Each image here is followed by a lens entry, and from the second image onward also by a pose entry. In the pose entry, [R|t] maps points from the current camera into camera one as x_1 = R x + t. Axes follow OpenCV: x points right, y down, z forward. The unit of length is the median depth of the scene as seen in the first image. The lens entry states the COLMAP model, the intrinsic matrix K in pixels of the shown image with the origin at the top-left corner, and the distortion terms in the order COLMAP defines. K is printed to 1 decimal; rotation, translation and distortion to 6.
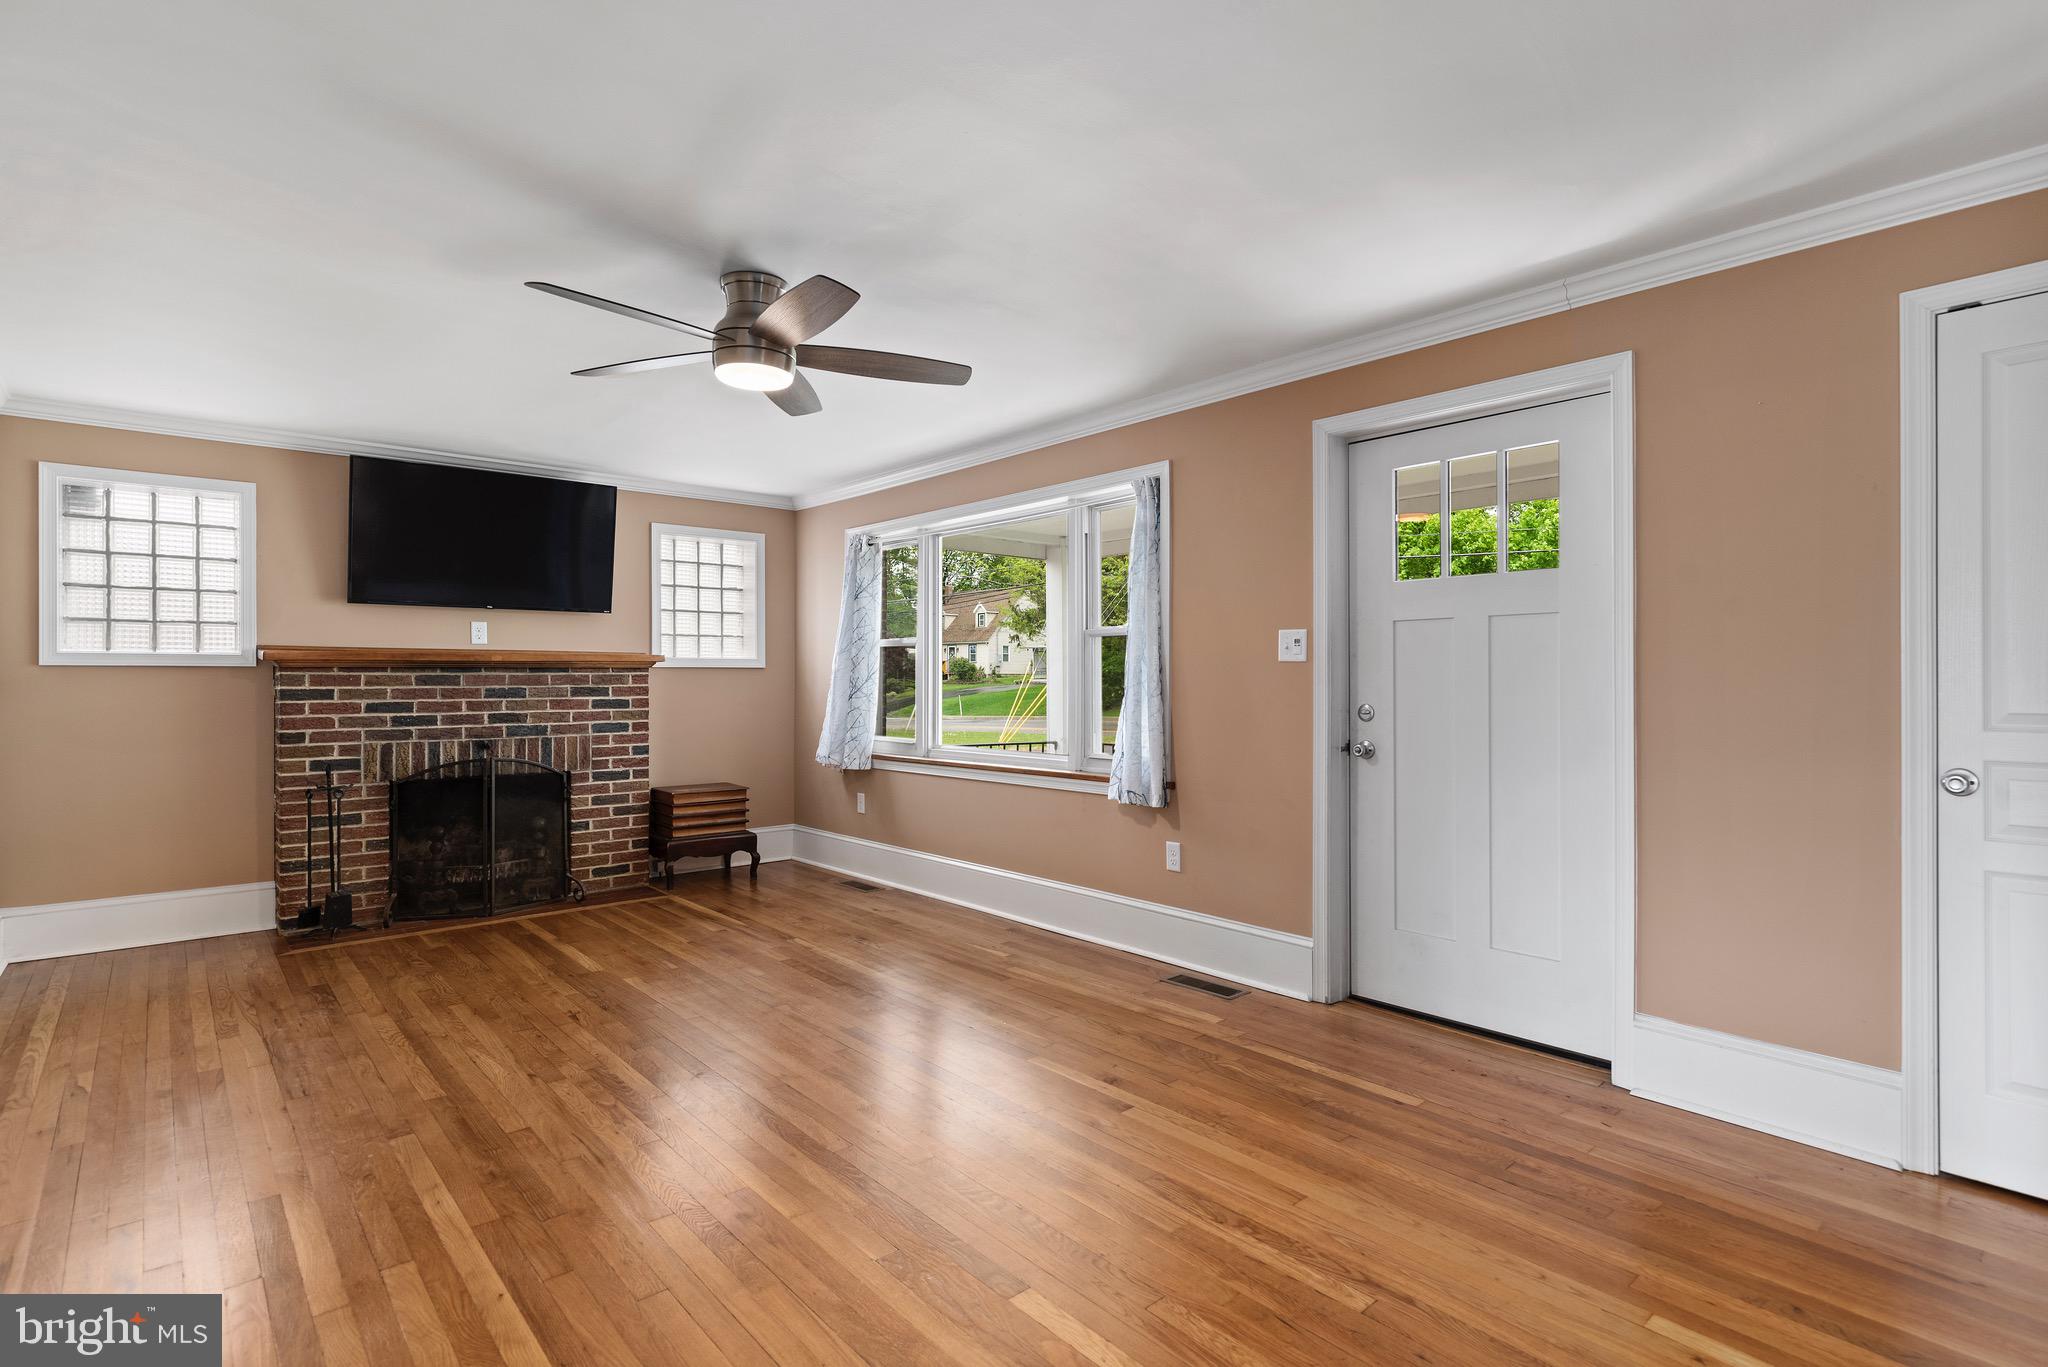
lens RADIAL K [[1014.3, 0, 1035.1], [0, 1014.3, 680.4], [0, 0, 1]] dist [0.003667, 0.001568]
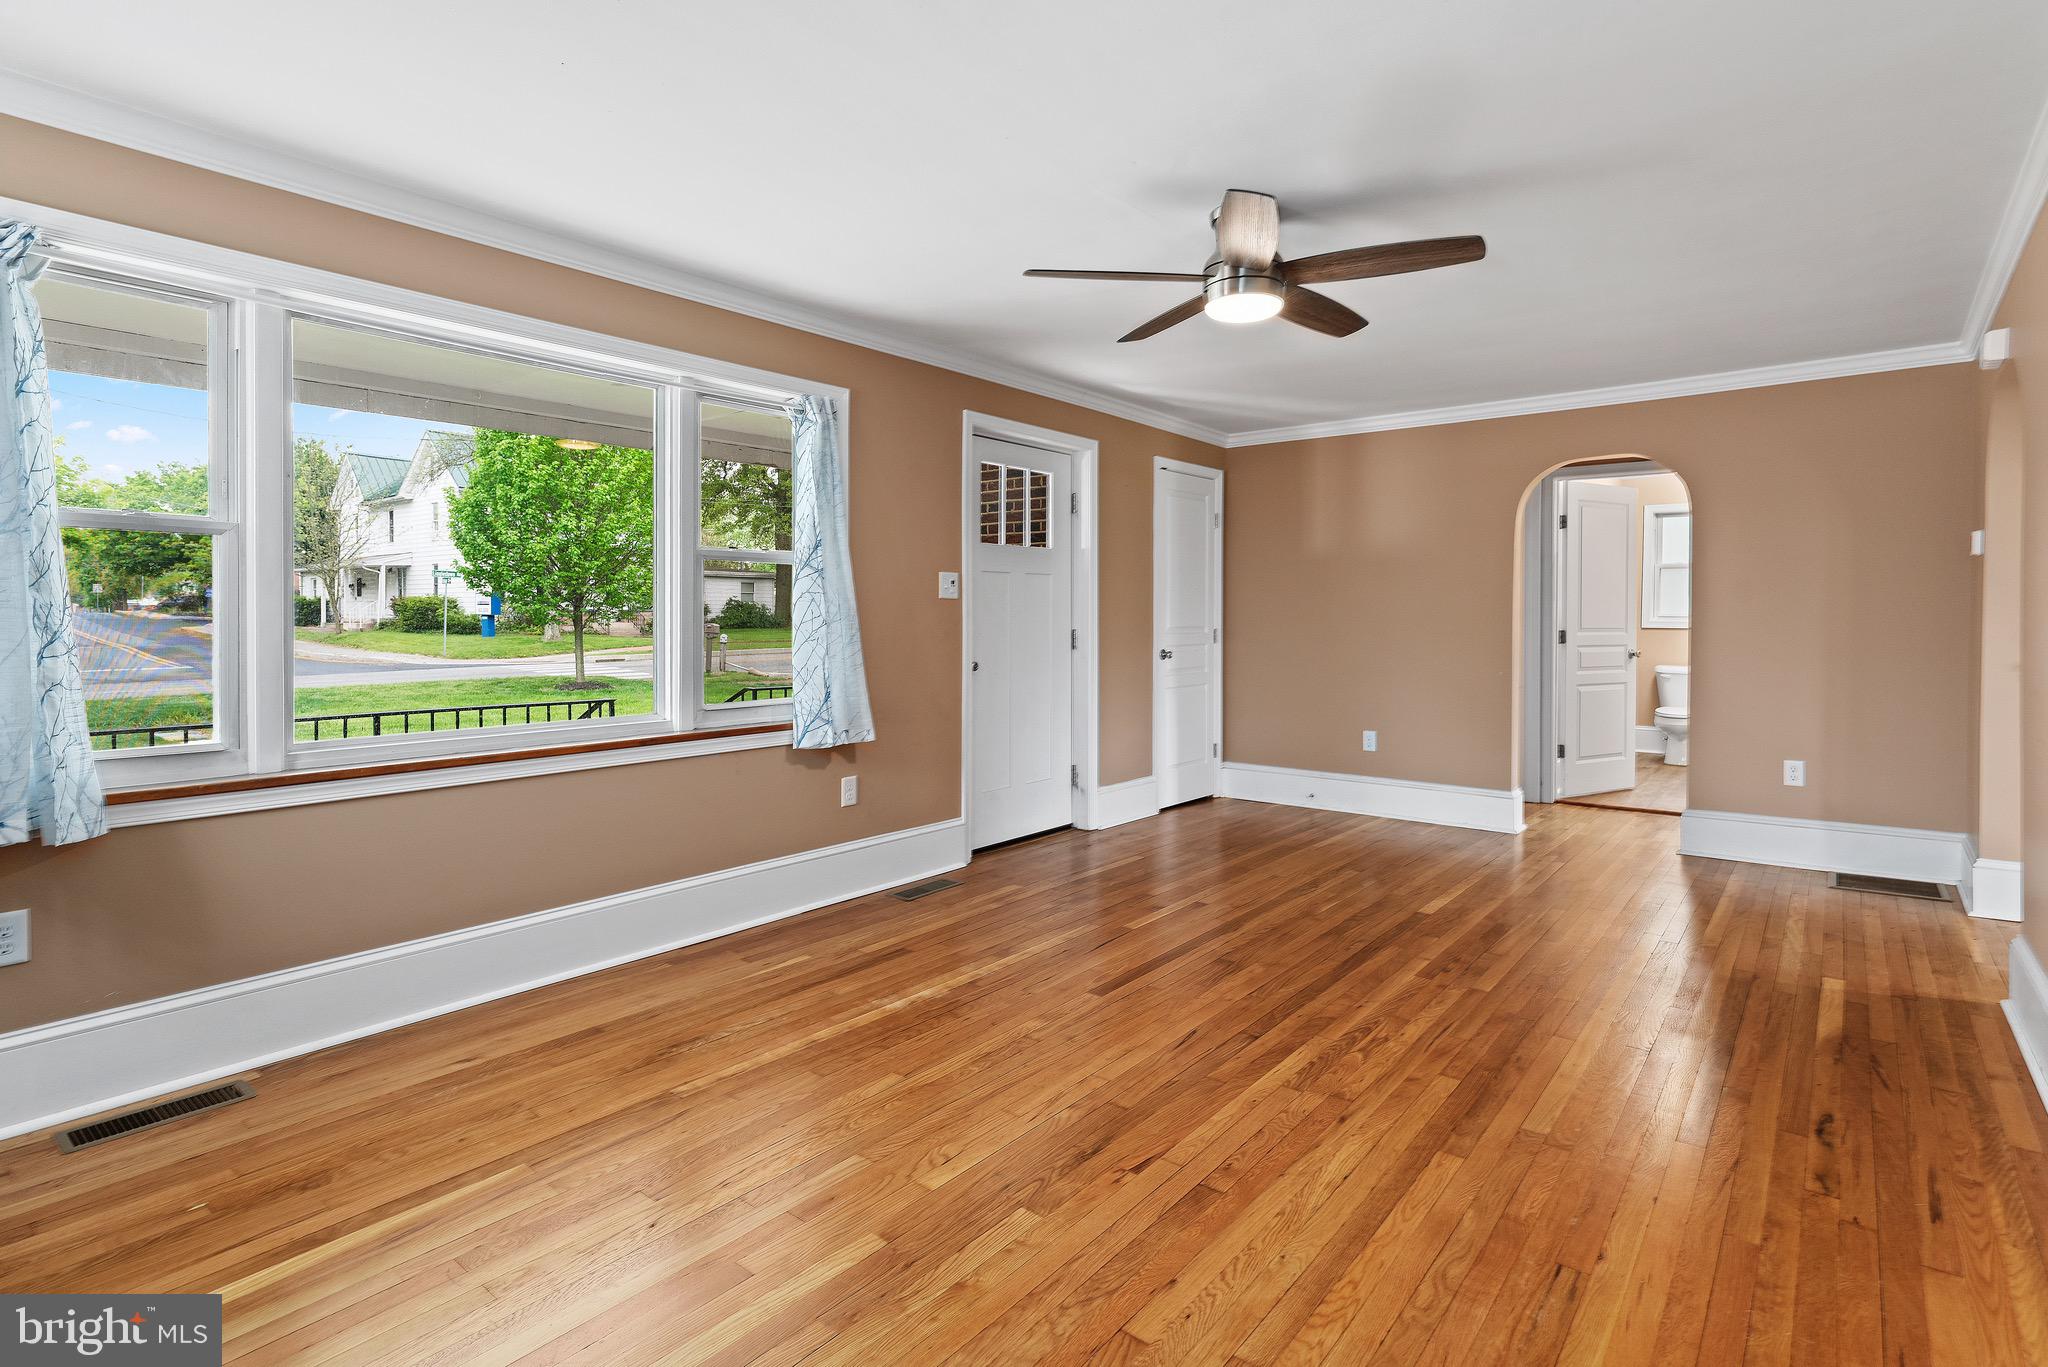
lens RADIAL K [[1014.3, 0, 1079.4], [0, 1014.3, 615.1], [0, 0, 1]] dist [0.003667, 0.001568]
pose [[-0.198565, -0.001349, 0.980087, -0.715688], [-0.002373, 0.999997, 0.000896, -0.000019], [-0.980085, -0.002148, -0.198567, 0.793270]]
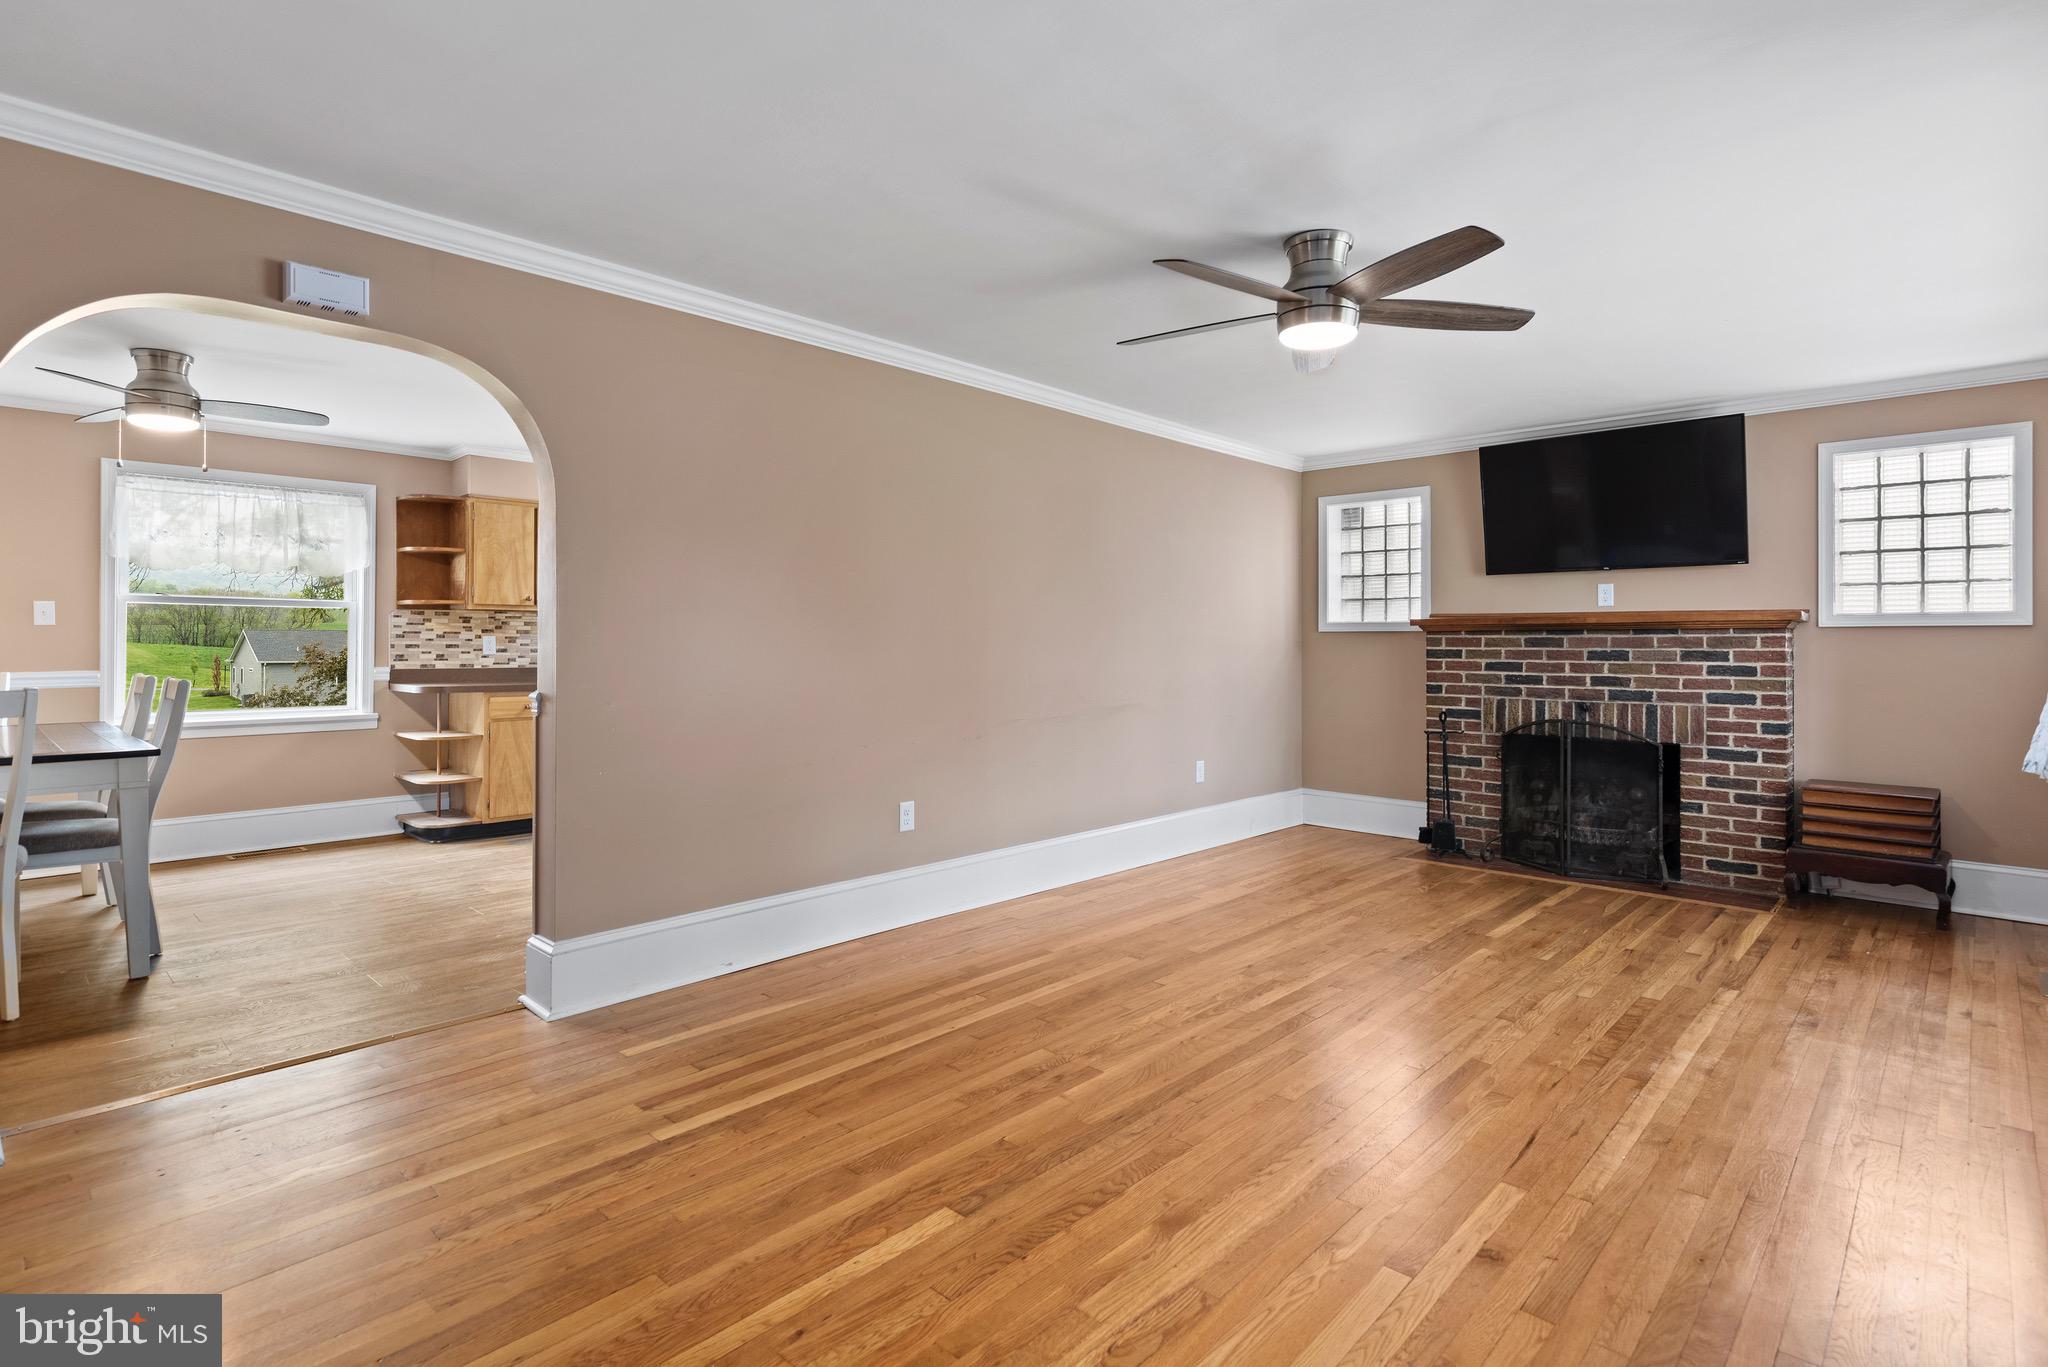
lens RADIAL K [[1014.3, 0, 1046.8], [0, 1014.3, 637.8], [0, 0, 1]] dist [0.003667, 0.001568]
pose [[0.094308, -0.000486, -0.995543, 0.405723], [-0.002410, 0.999997, -0.000716, -0.002817], [0.995540, 0.002467, 0.094306, 0.375869]]
